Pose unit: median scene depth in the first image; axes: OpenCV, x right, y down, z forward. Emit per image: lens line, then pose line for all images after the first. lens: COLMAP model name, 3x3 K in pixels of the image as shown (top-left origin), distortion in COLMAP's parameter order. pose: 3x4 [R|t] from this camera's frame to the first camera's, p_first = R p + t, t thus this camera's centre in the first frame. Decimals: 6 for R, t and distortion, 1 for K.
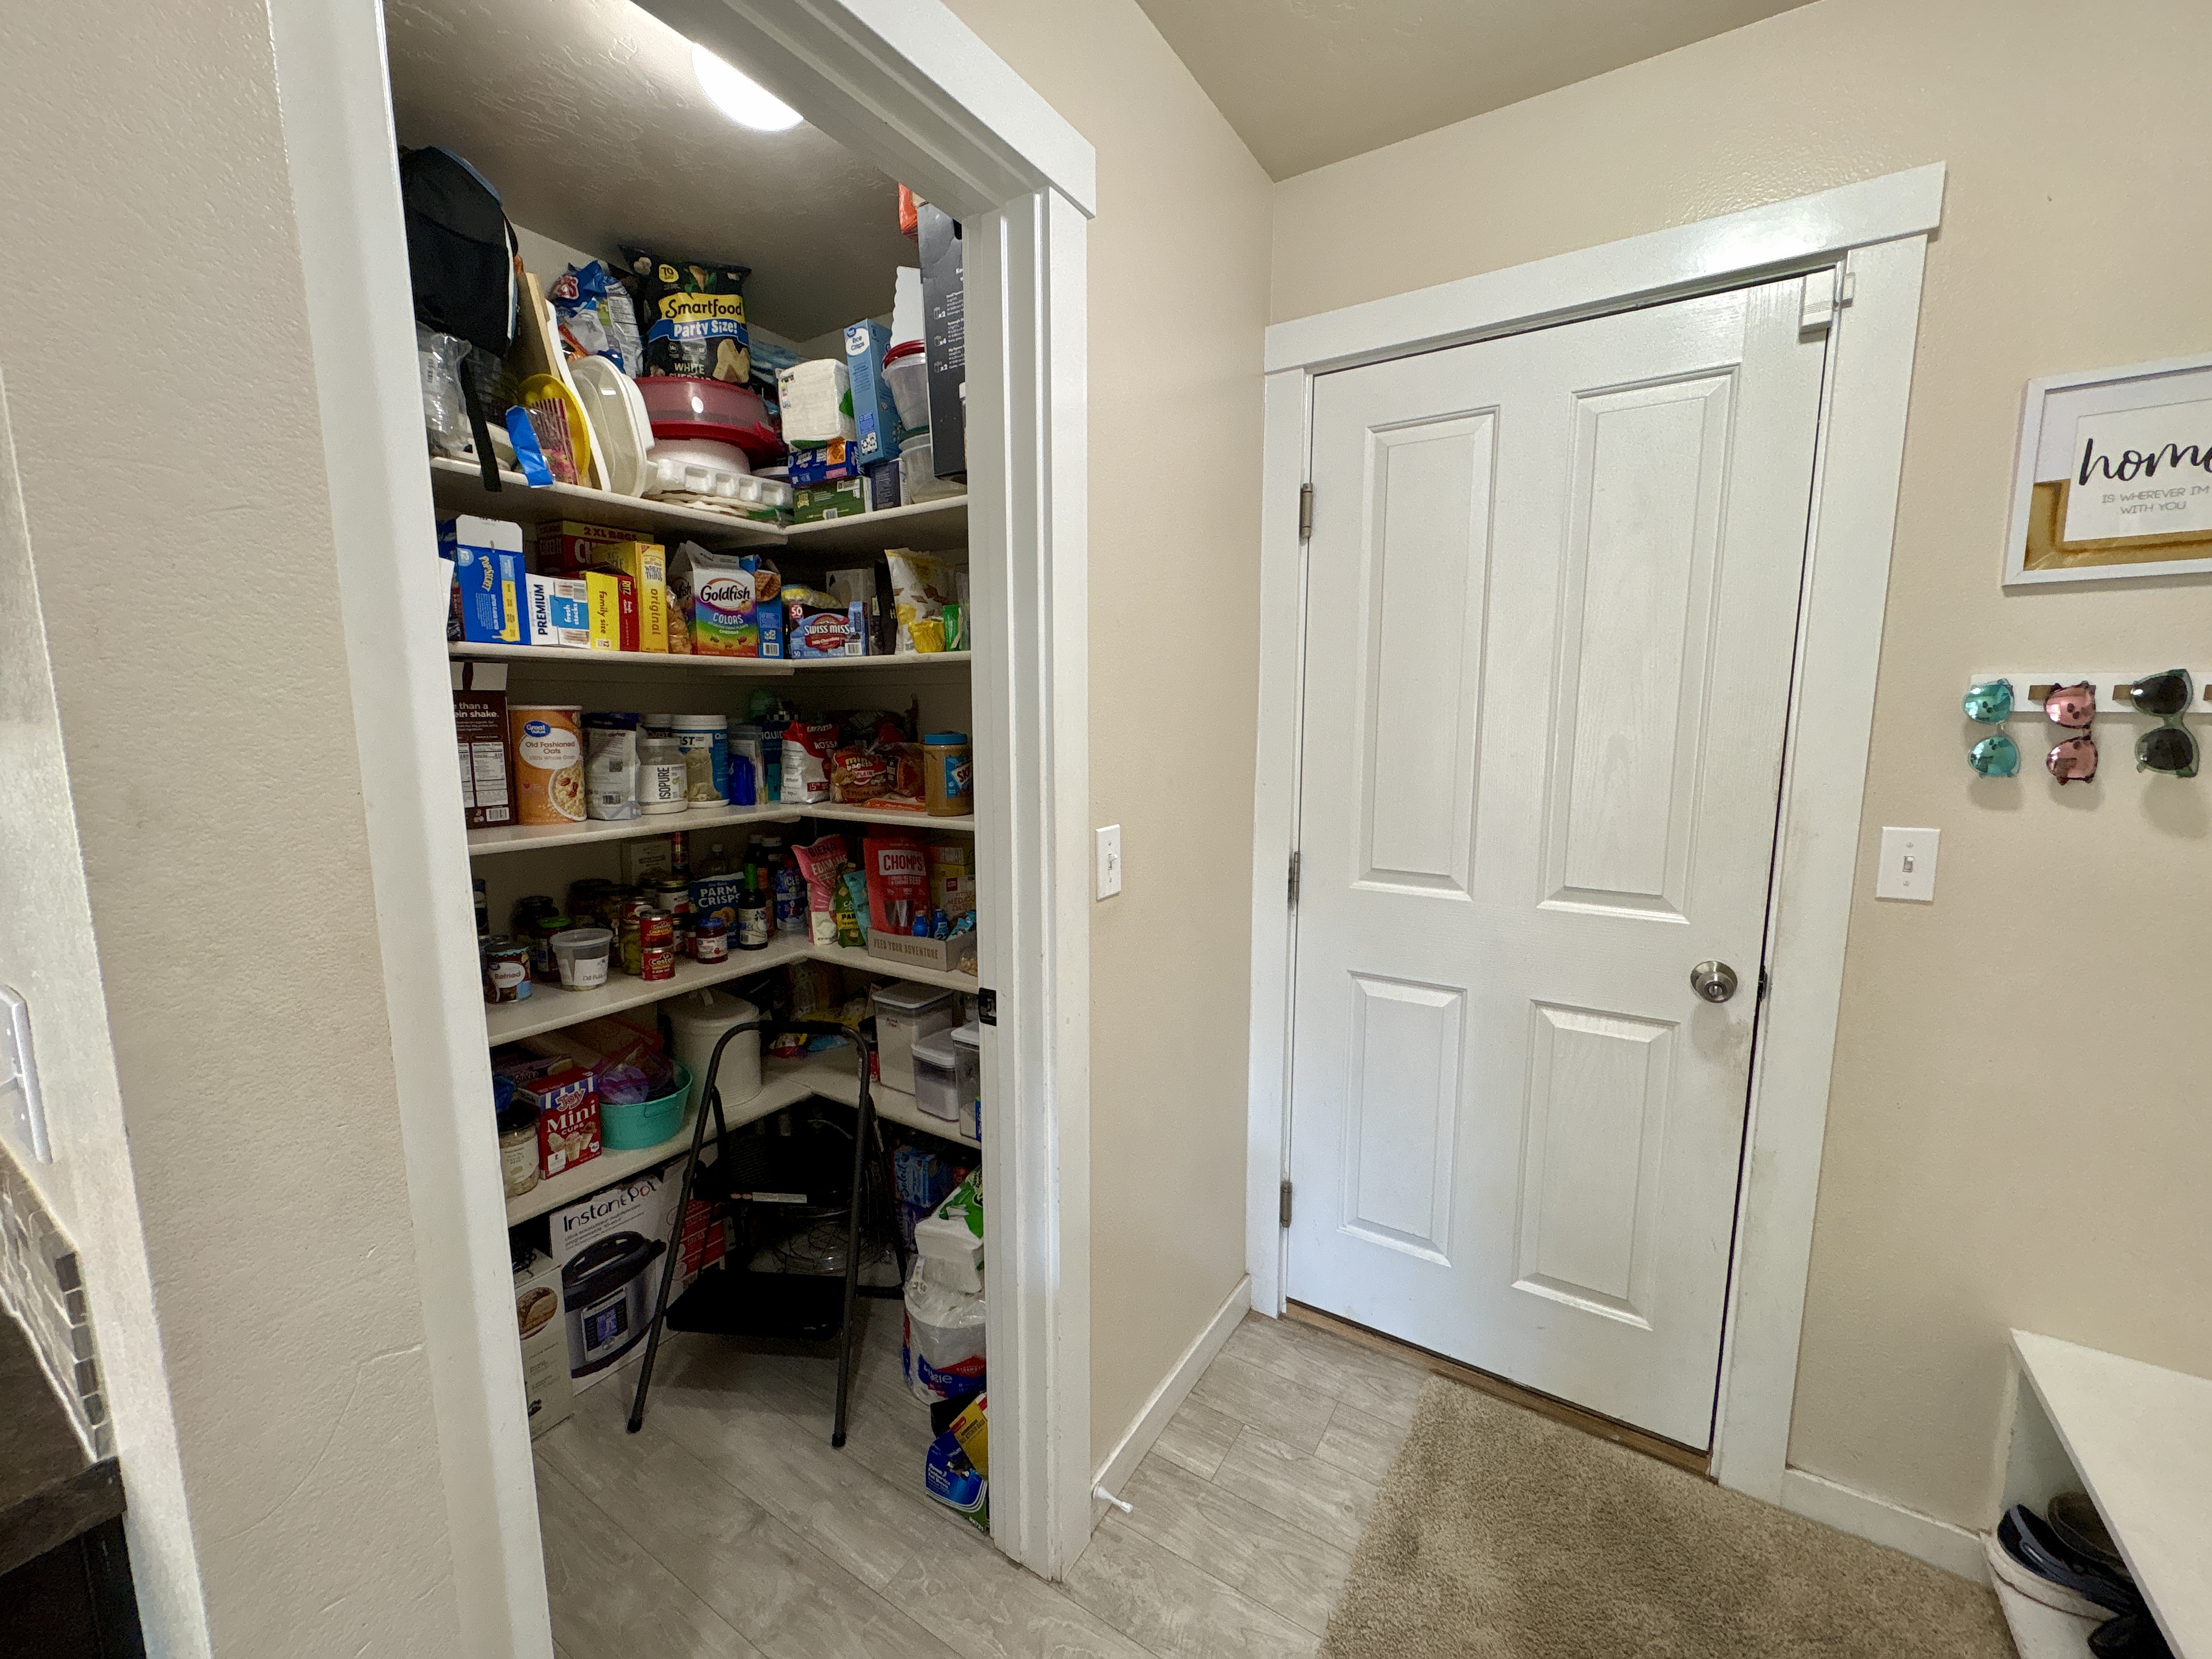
lens RADIAL K [[891.7, 0, 1106.0], [0, 891.7, 829.5], [0, 0, 1]] dist [0.003425, -0.000349]
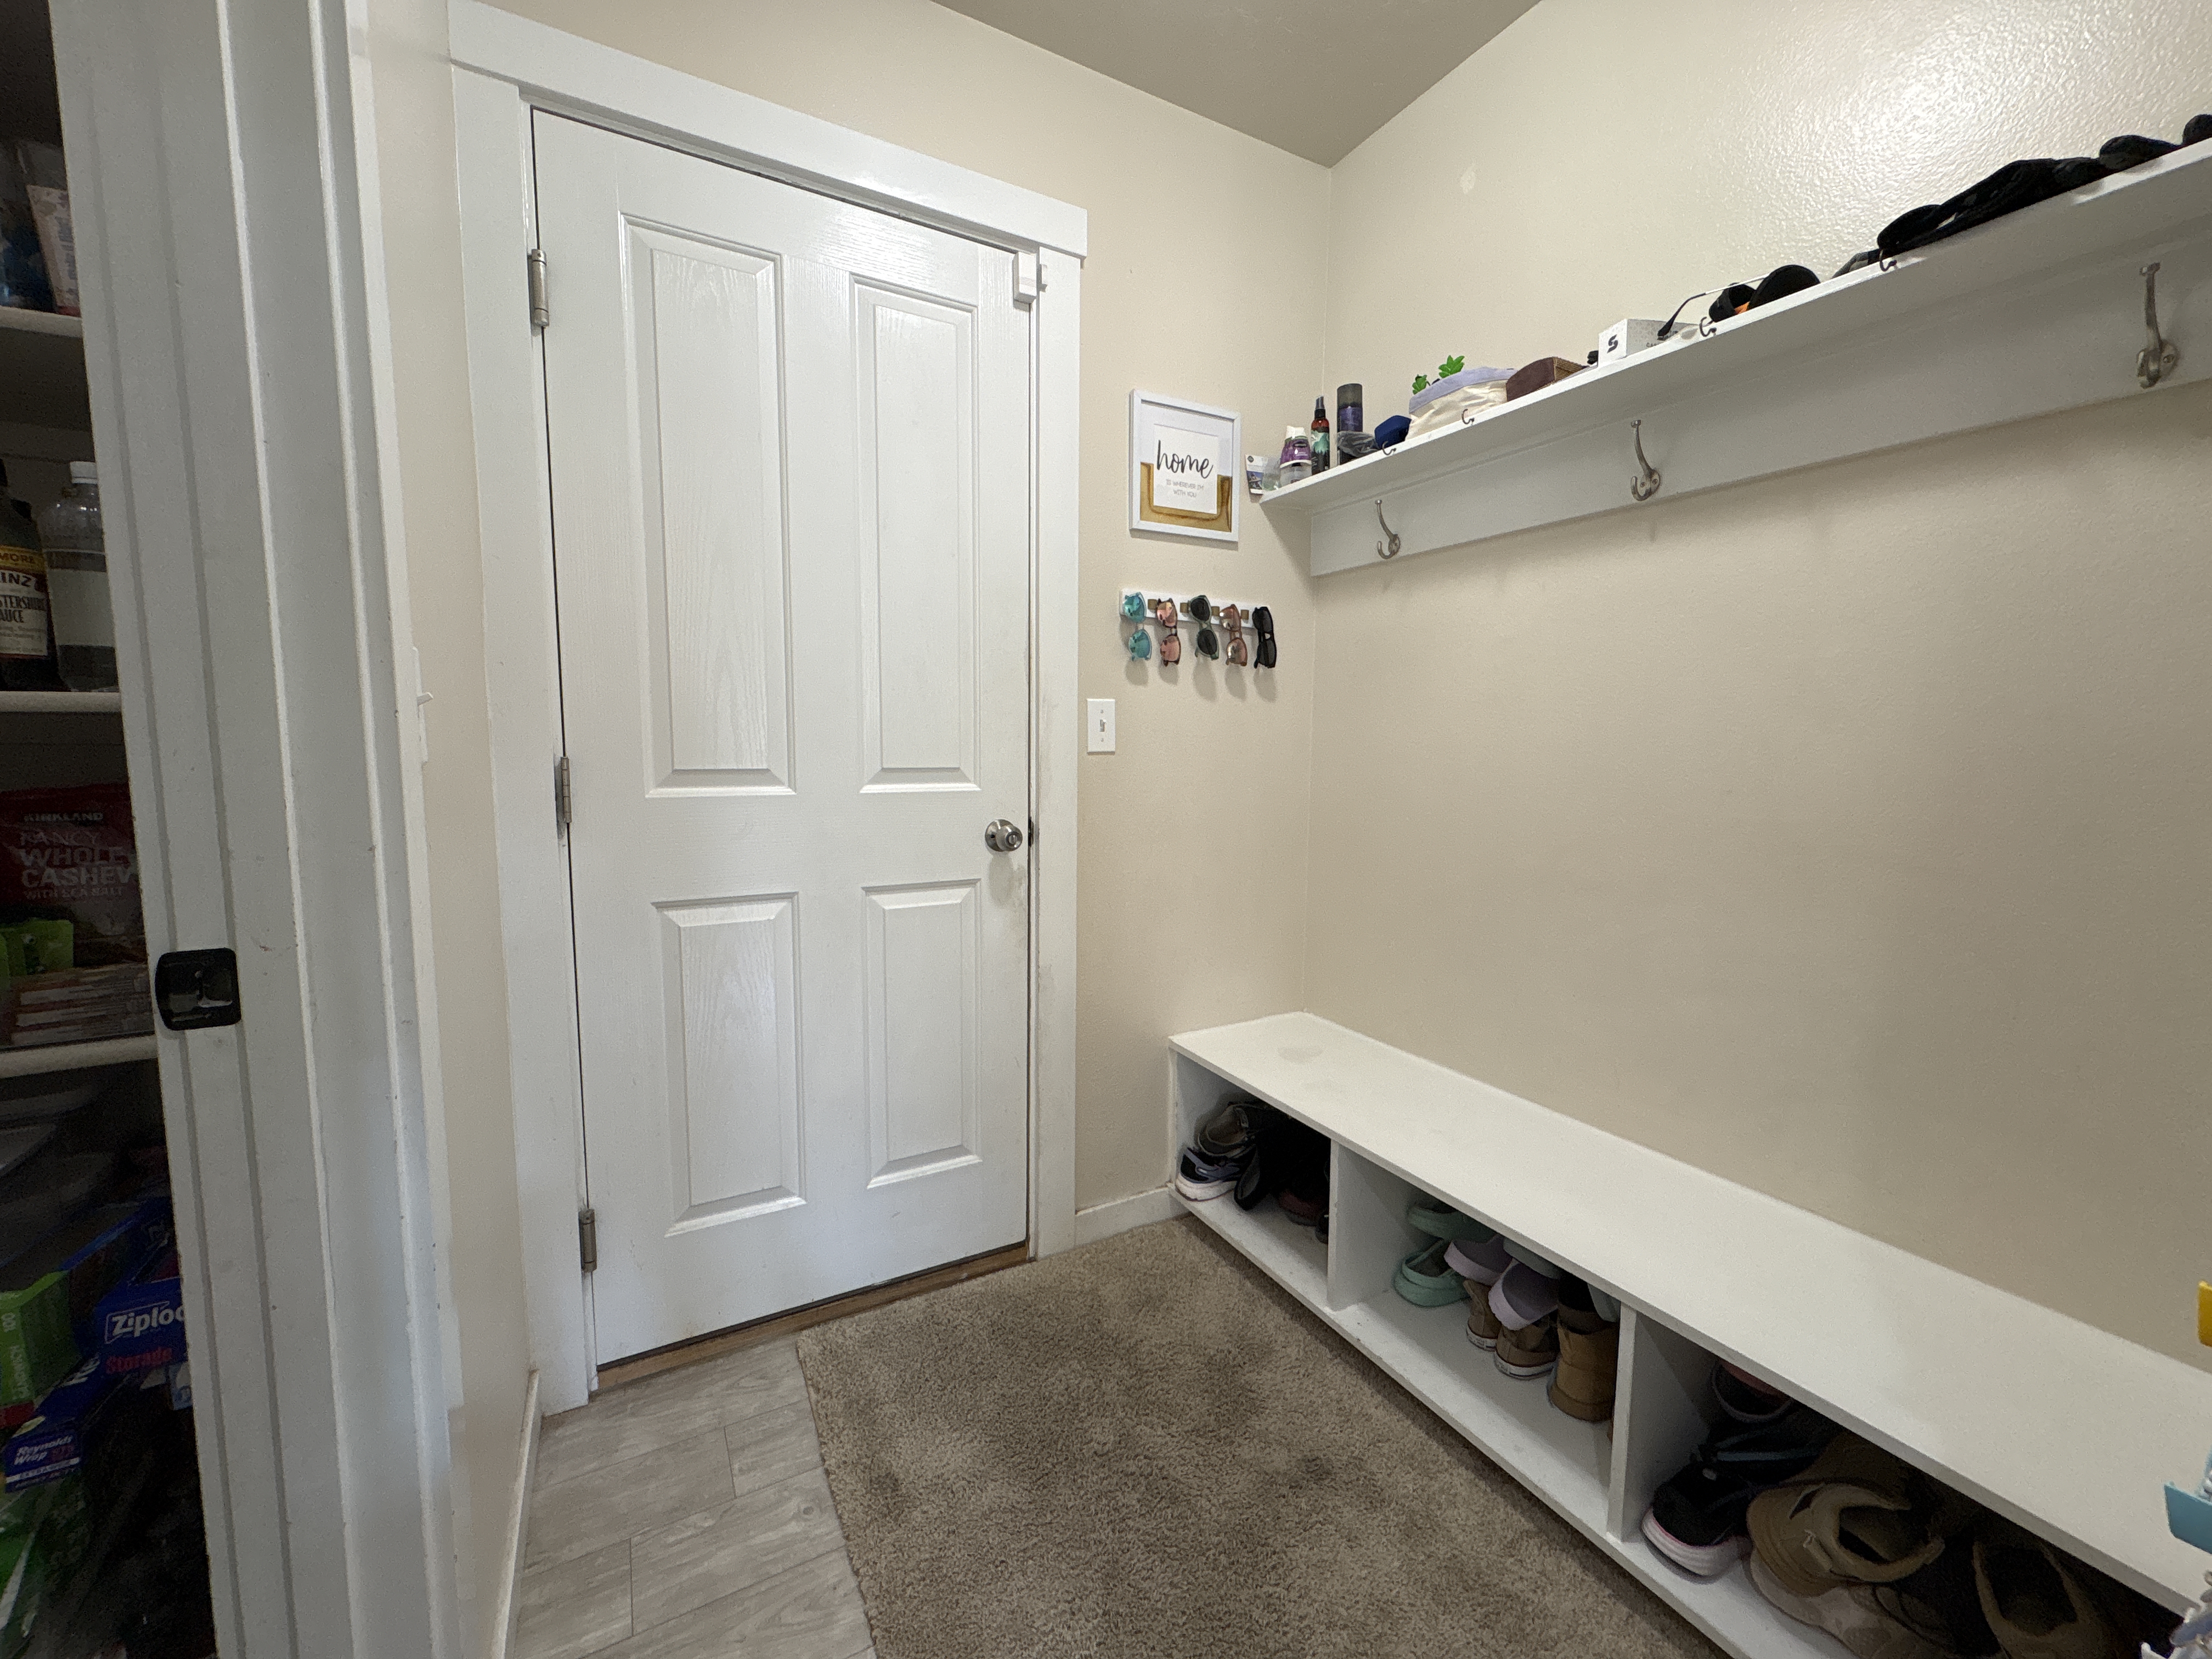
lens RADIAL K [[891.7, 0, 1106.0], [0, 891.7, 829.5], [0, 0, 1]] dist [0.003425, -0.000349]
pose [[0.470872, -0.083268, 0.878263, -0.292237], [0.111033, 0.993213, 0.034637, 0.138839], [-0.875186, 0.081207, 0.476922, 0.325858]]
